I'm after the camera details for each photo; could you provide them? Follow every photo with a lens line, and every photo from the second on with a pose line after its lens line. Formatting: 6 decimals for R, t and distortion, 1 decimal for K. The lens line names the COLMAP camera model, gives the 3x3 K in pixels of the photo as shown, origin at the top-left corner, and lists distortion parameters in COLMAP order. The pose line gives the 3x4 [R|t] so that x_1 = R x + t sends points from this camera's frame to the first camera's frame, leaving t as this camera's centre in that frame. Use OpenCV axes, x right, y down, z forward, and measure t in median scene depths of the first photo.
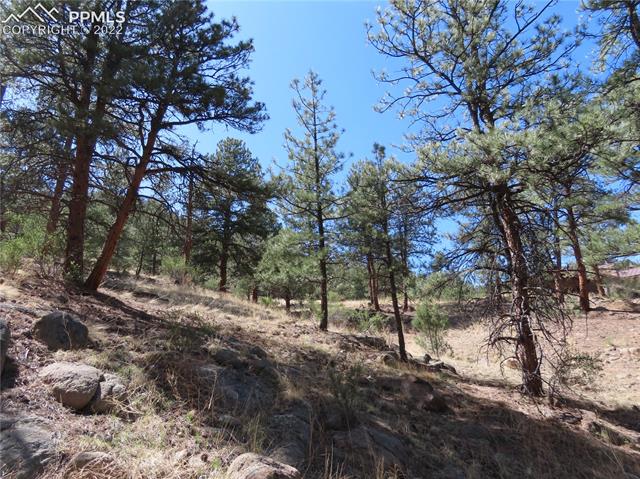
lens RADIAL K [[408.6, 0, 318.8], [0, 408.6, 237.0], [0, 0, 1]] dist [-0.000763, -0.001472]
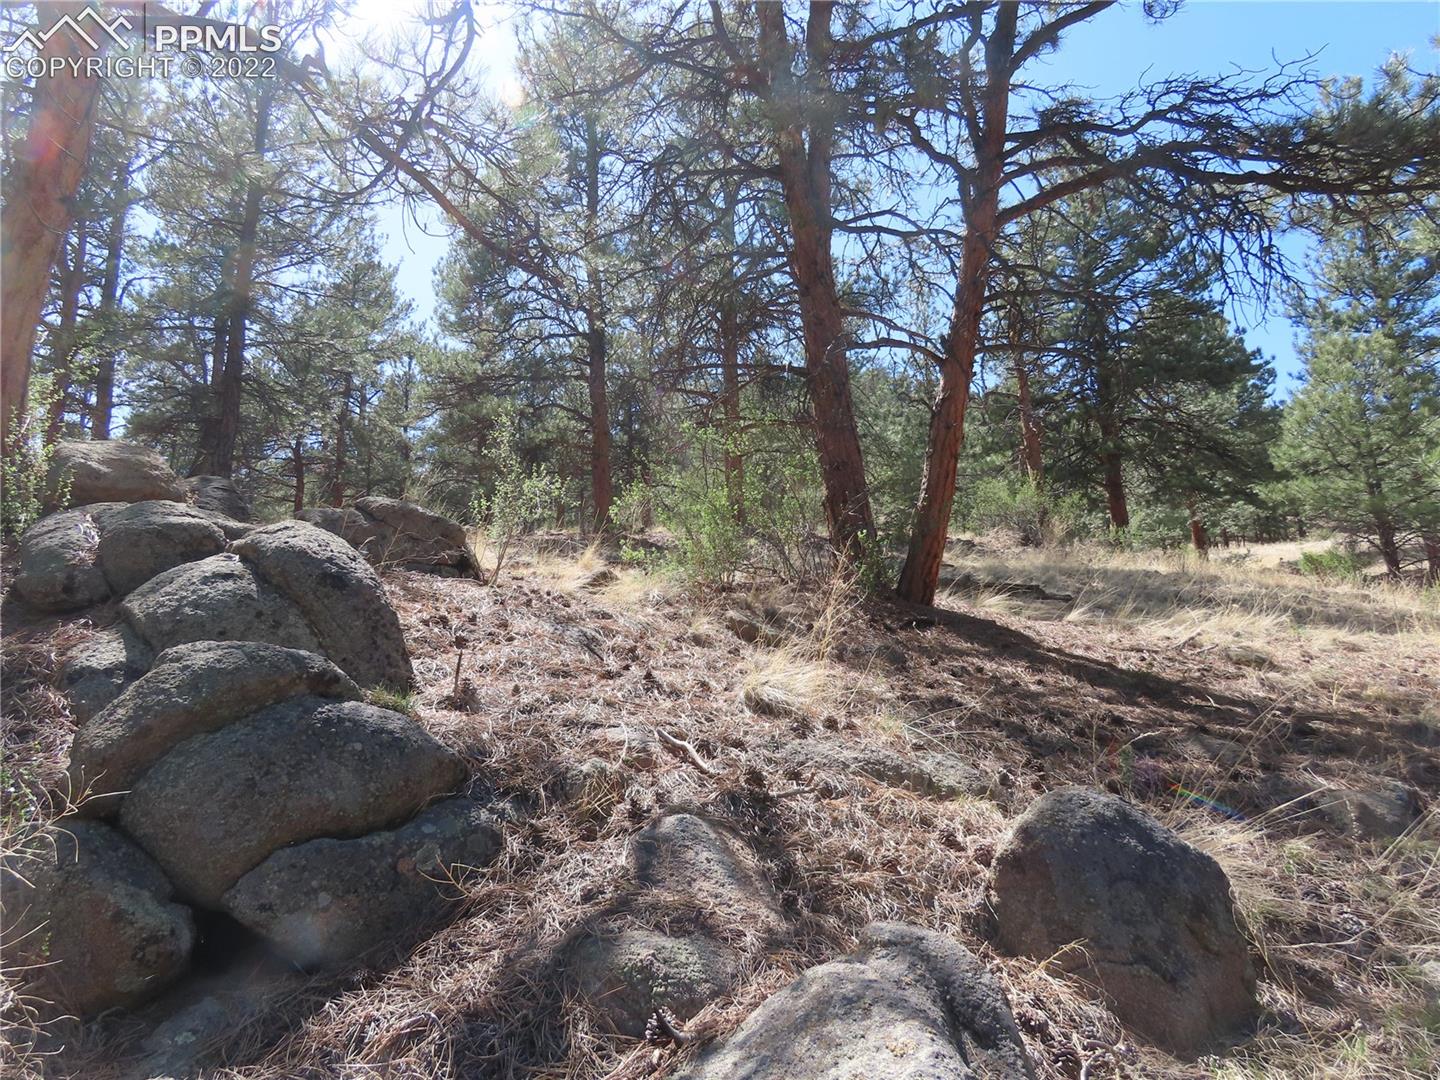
lens RADIAL K [[919.3, 0, 717.4], [0, 919.3, 534.4], [0, 0, 1]] dist [-0.000763, -0.001472]
pose [[0.824913, -0.137572, -0.548263, -0.526692], [0.200112, 0.978192, 0.055636, -0.007016], [0.528652, -0.155609, 0.834454, 0.548595]]
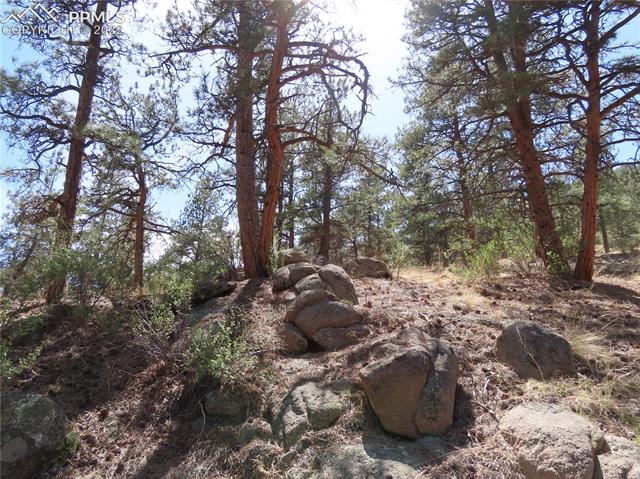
lens RADIAL K [[408.6, 0, 318.8], [0, 408.6, 237.0], [0, 0, 1]] dist [-0.000763, -0.001472]
pose [[0.418585, -0.261385, -0.869750, -0.122229], [0.274191, 0.949369, -0.153353, 0.055474], [0.865798, -0.174286, 0.469061, 0.381952]]
